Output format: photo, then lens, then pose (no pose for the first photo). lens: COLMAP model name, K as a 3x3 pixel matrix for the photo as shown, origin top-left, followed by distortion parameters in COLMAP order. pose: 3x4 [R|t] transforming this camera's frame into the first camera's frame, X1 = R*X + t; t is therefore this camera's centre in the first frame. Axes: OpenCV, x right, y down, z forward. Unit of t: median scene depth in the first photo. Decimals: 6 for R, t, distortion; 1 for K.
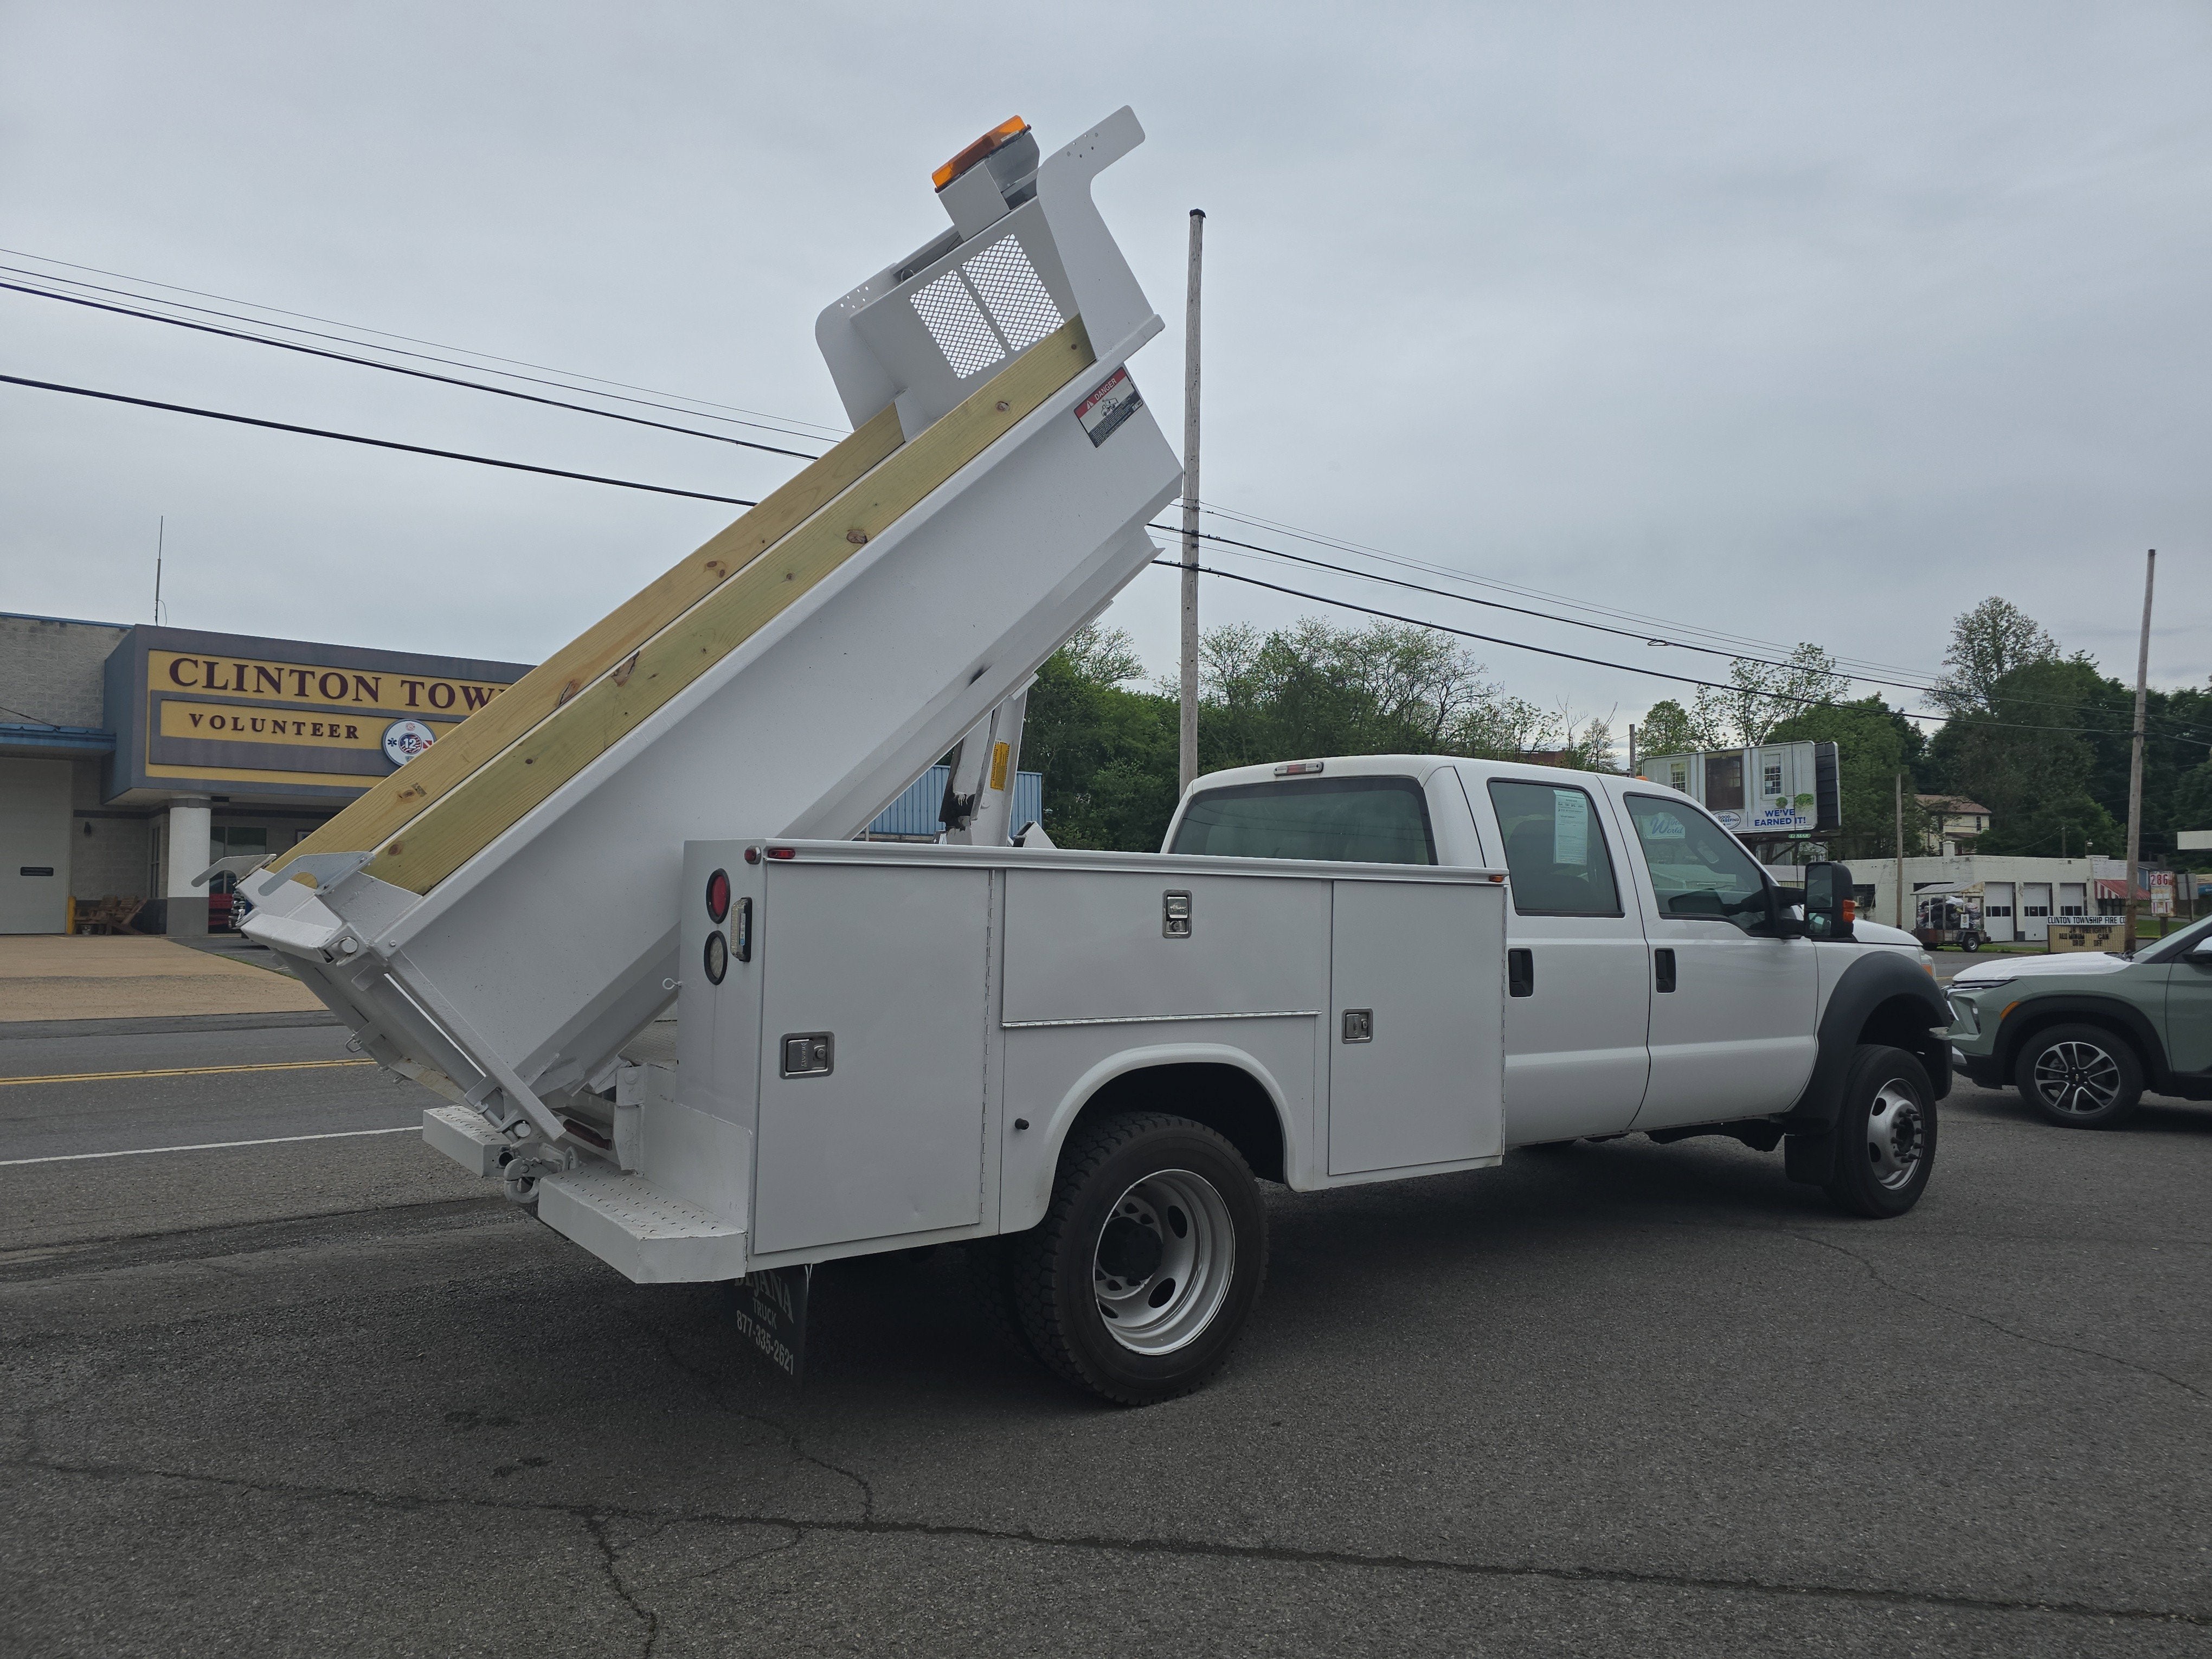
lens RADIAL K [[1484.5, 0, 1116.7], [0, 1484.5, 844.5], [0, 0, 1]] dist [0.060715, -0.055567]
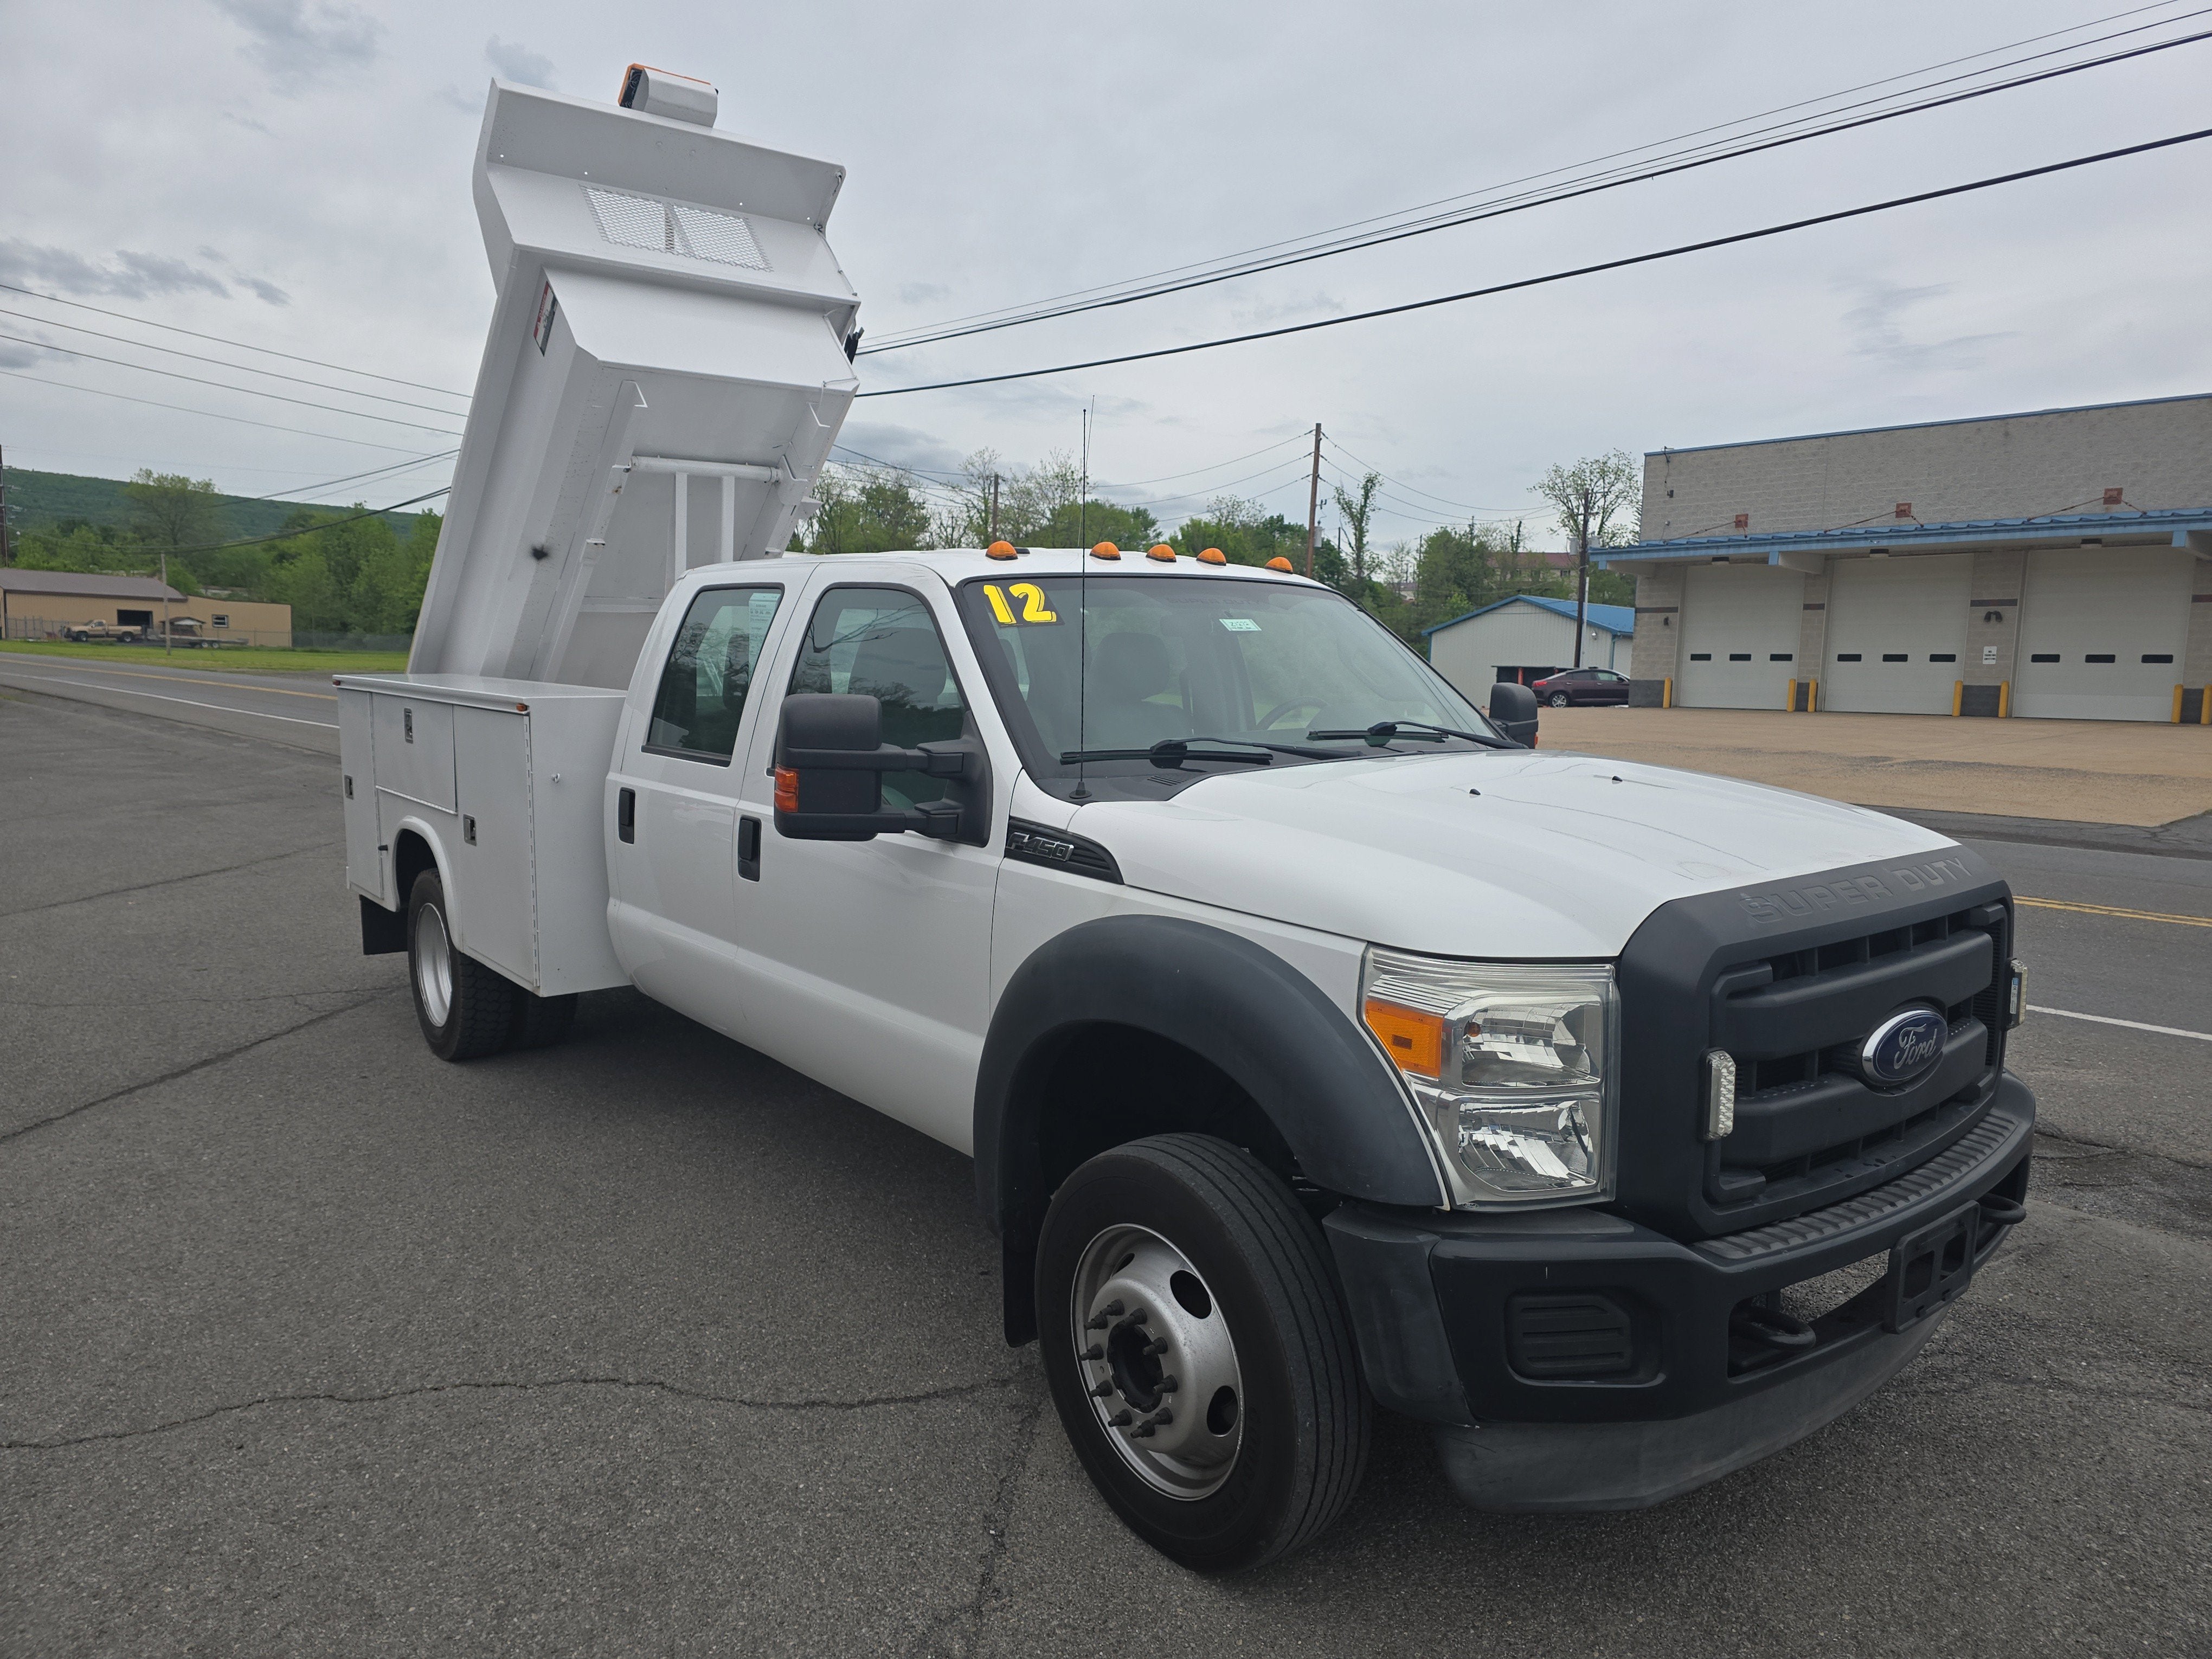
lens RADIAL K [[1484.5, 0, 1116.7], [0, 1484.5, 844.5], [0, 0, 1]] dist [0.060715, -0.055567]
pose [[0.035929, 0.117110, -0.992469, 1.230154], [0.025557, 0.992678, 0.118059, 0.006144], [0.999027, -0.029606, 0.032673, 1.333355]]
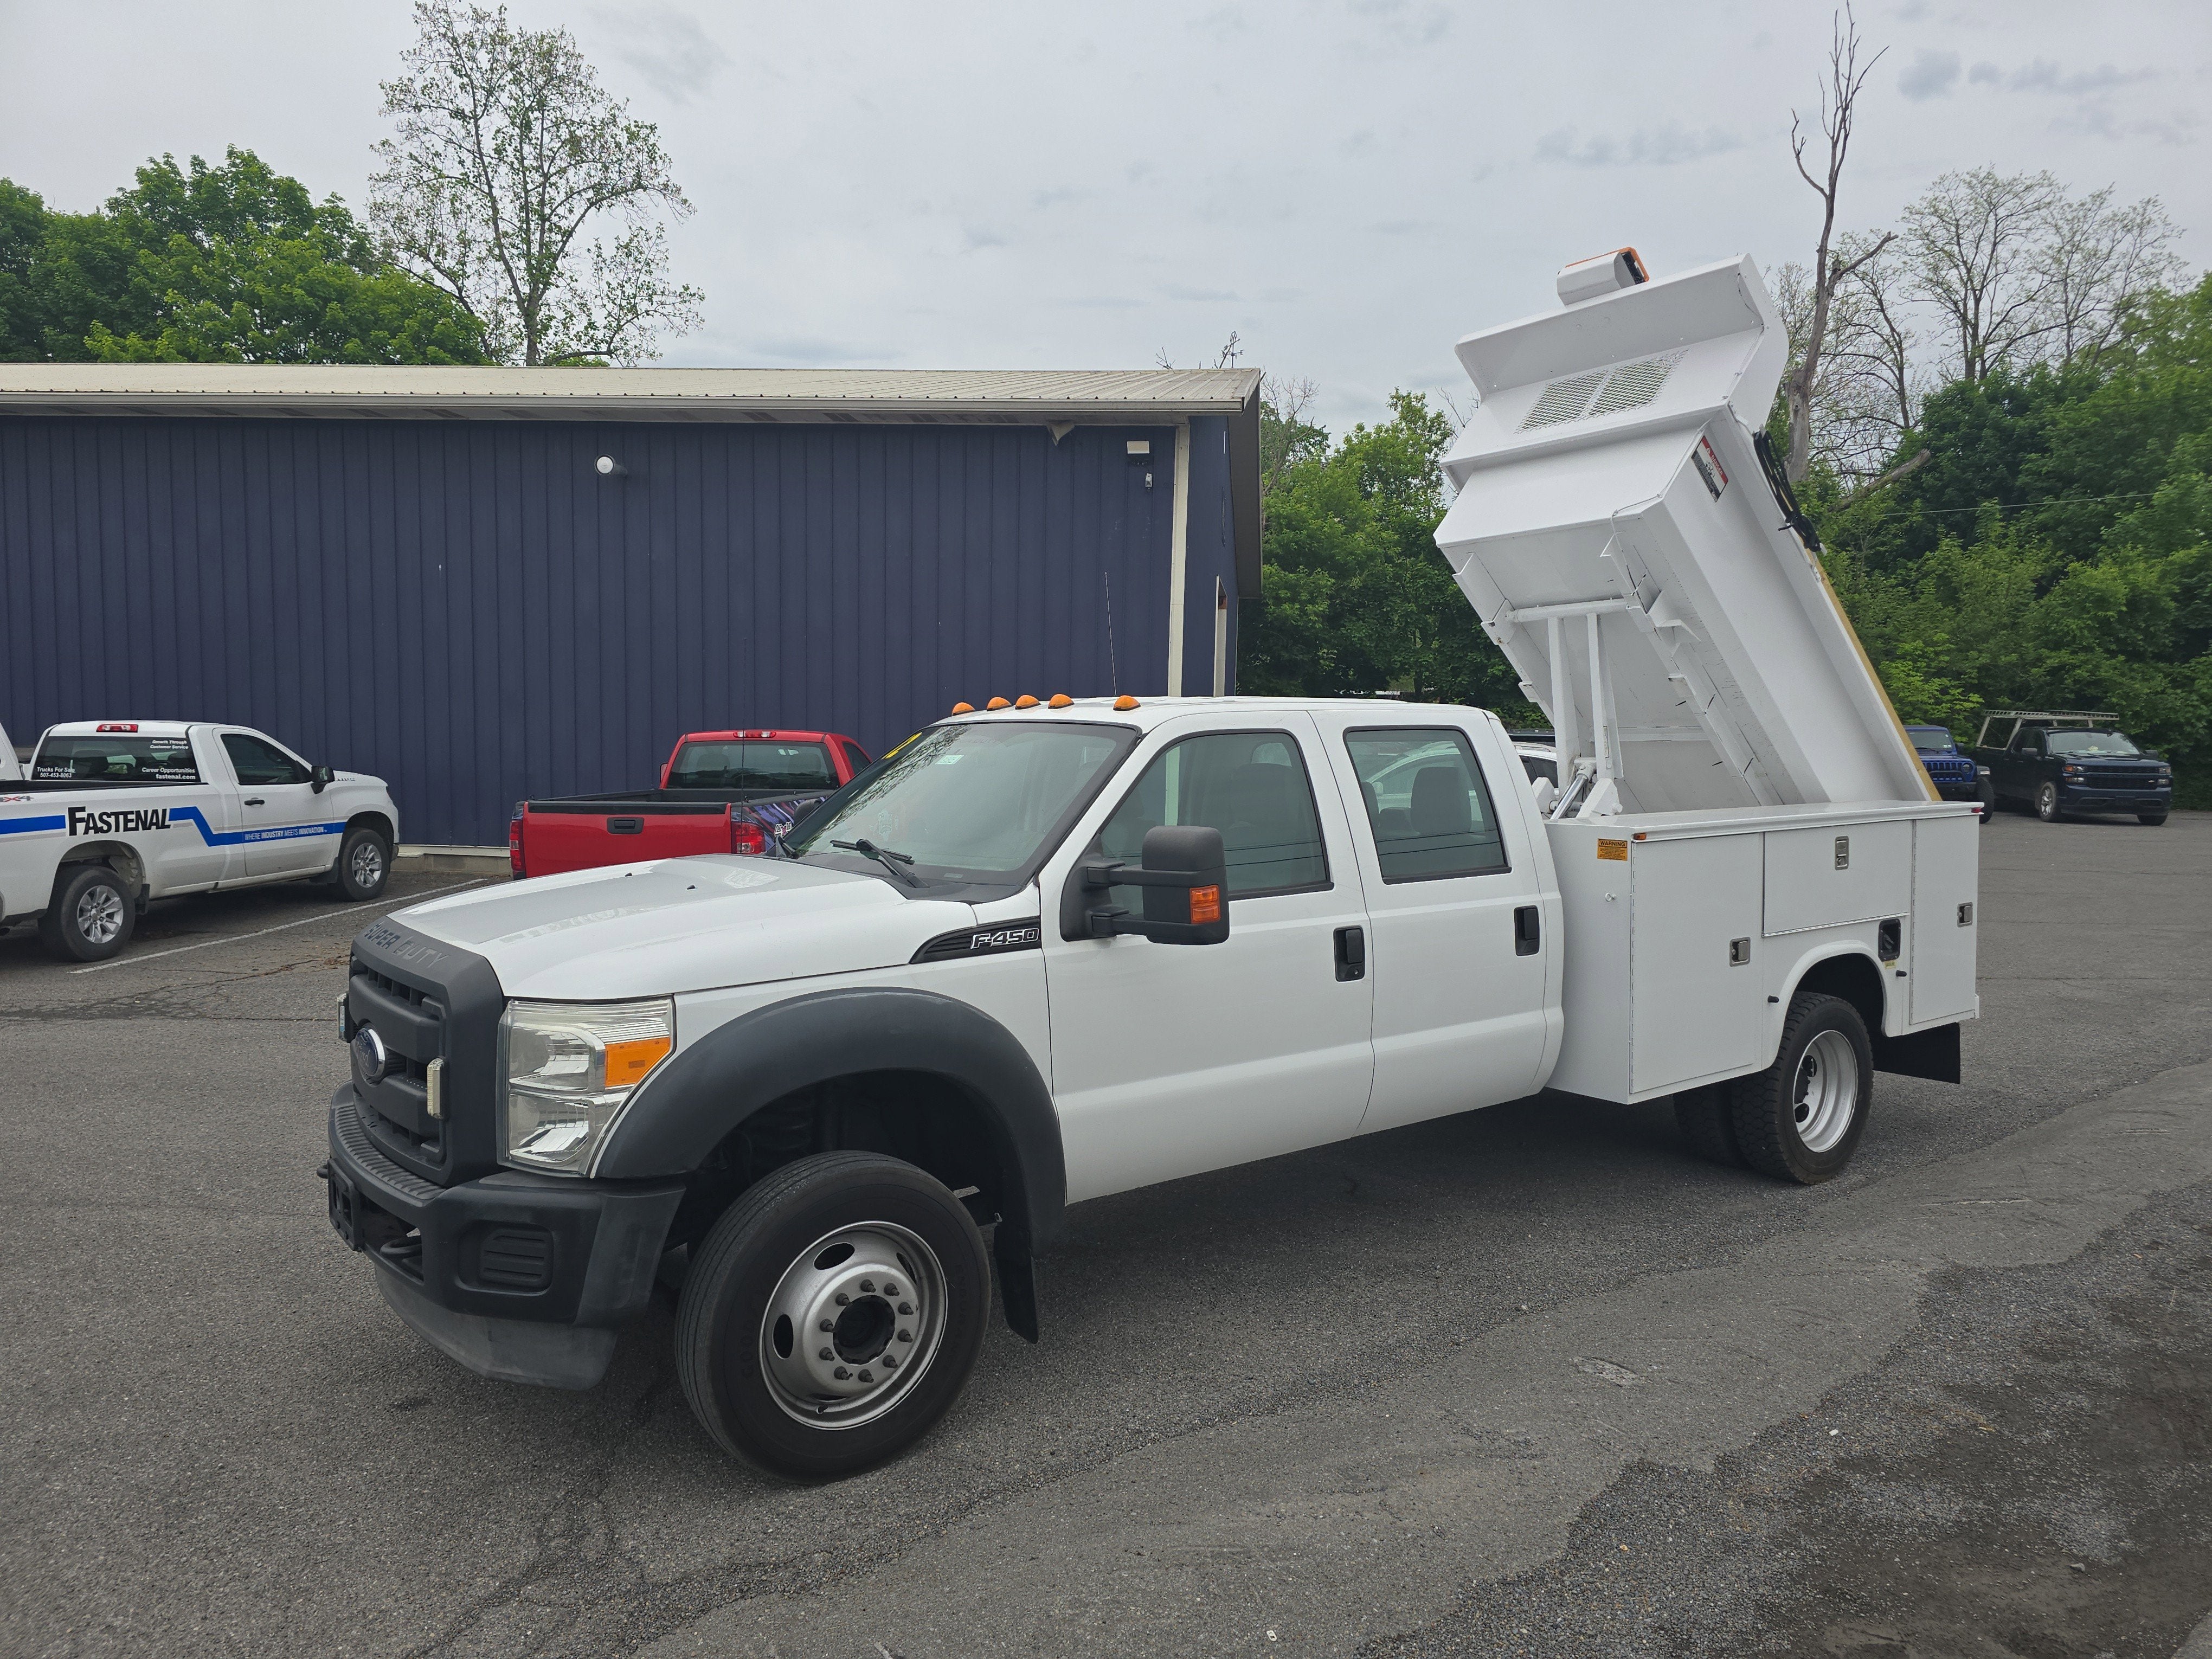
lens RADIAL K [[1481.2, 0, 1116.2], [0, 1481.2, 843.7], [0, 0, 1]] dist [0.061374, -0.052812]
pose [[-0.999817, -0.018941, 0.002661, 0.333603], [-0.018836, 0.999211, 0.034959, 0.004627], [-0.003321, 0.034902, -0.999385, 2.399413]]
